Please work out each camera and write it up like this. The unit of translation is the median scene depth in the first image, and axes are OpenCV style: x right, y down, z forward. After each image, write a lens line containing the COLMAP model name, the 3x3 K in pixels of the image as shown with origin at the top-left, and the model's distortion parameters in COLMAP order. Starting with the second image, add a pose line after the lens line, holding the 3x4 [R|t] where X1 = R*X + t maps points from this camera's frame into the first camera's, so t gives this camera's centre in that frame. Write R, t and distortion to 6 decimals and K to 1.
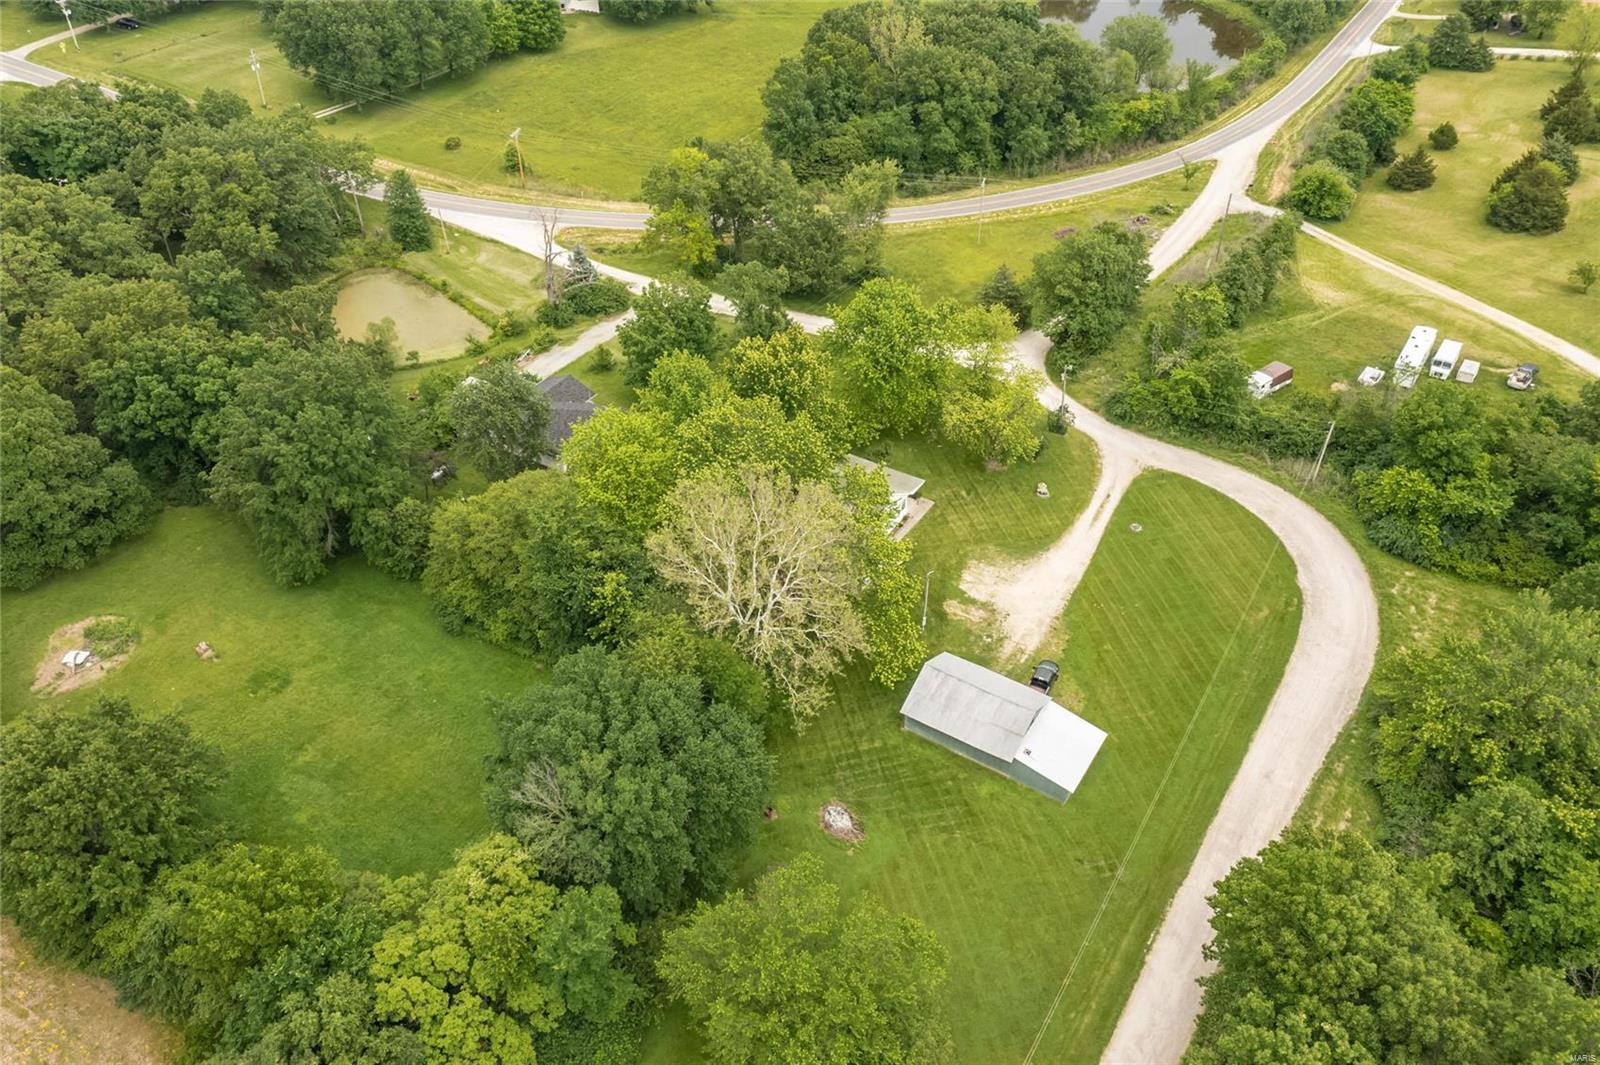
lens RADIAL K [[1279.2, 0, 786.4], [0, 1279.2, 534.1], [0, 0, 1]] dist [-0.002619, 0.006139]
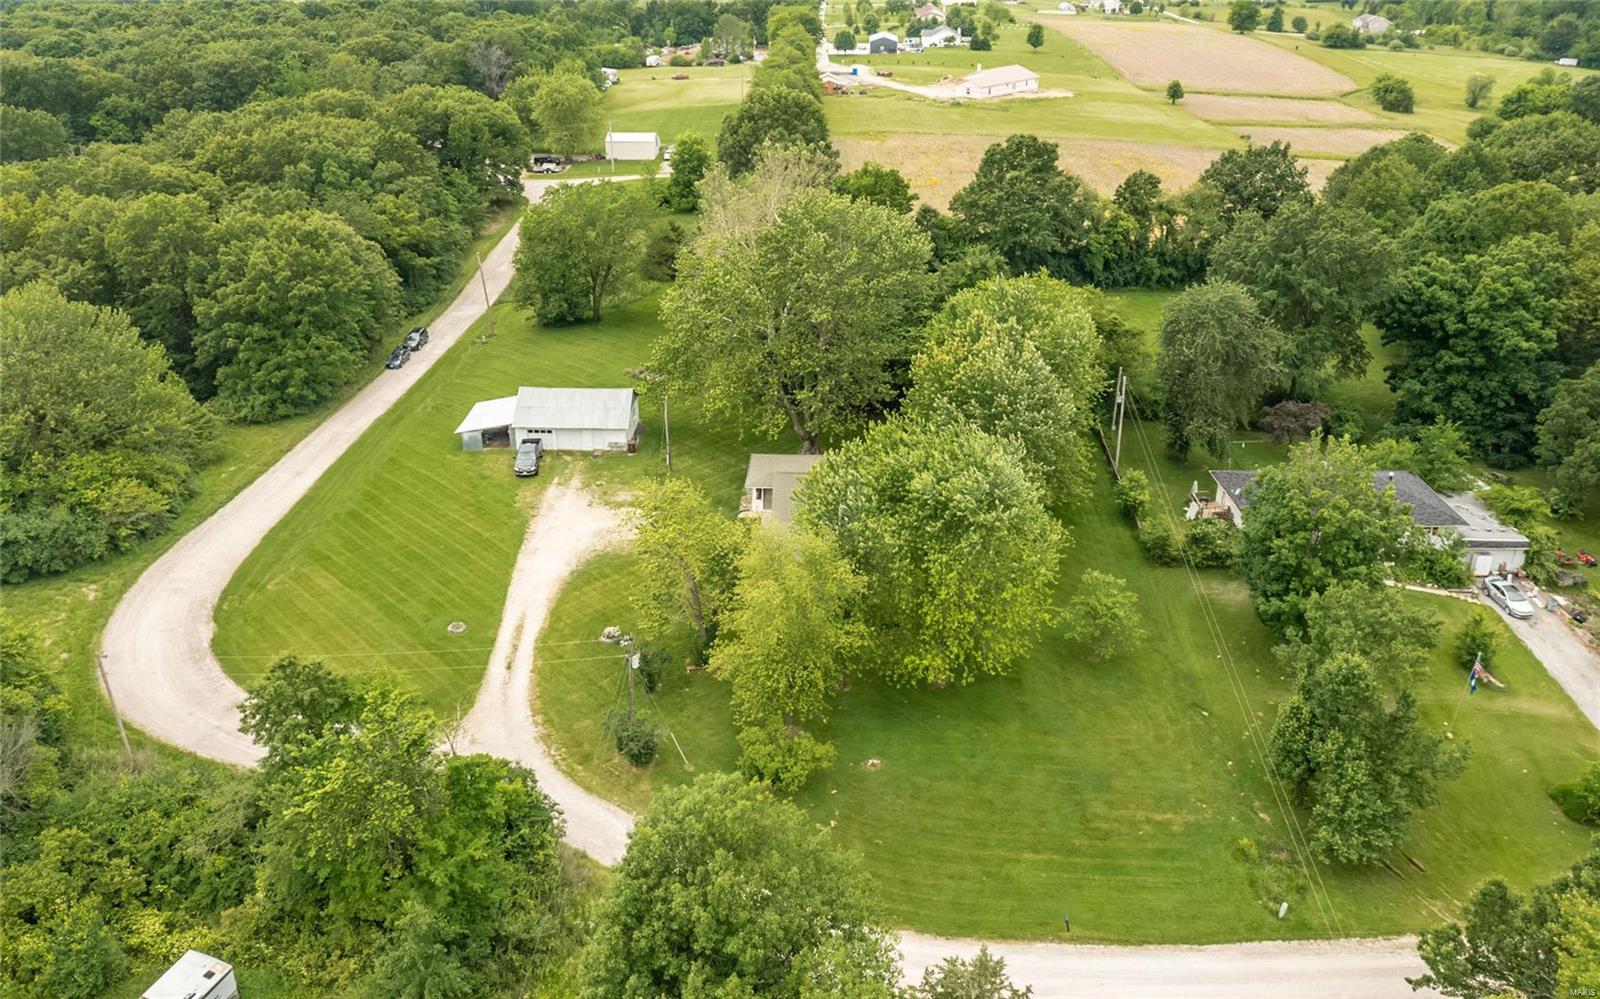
lens RADIAL K [[1237.4, 0, 800.0], [0, 1237.4, 499.5], [0, 0, 1]] dist [0.002007, -0.000161]
pose [[-0.858908, 0.231948, -0.456593, 0.379967], [-0.312642, 0.468668, 0.826199, -0.590920], [0.405626, 0.852379, -0.330026, 1.173720]]
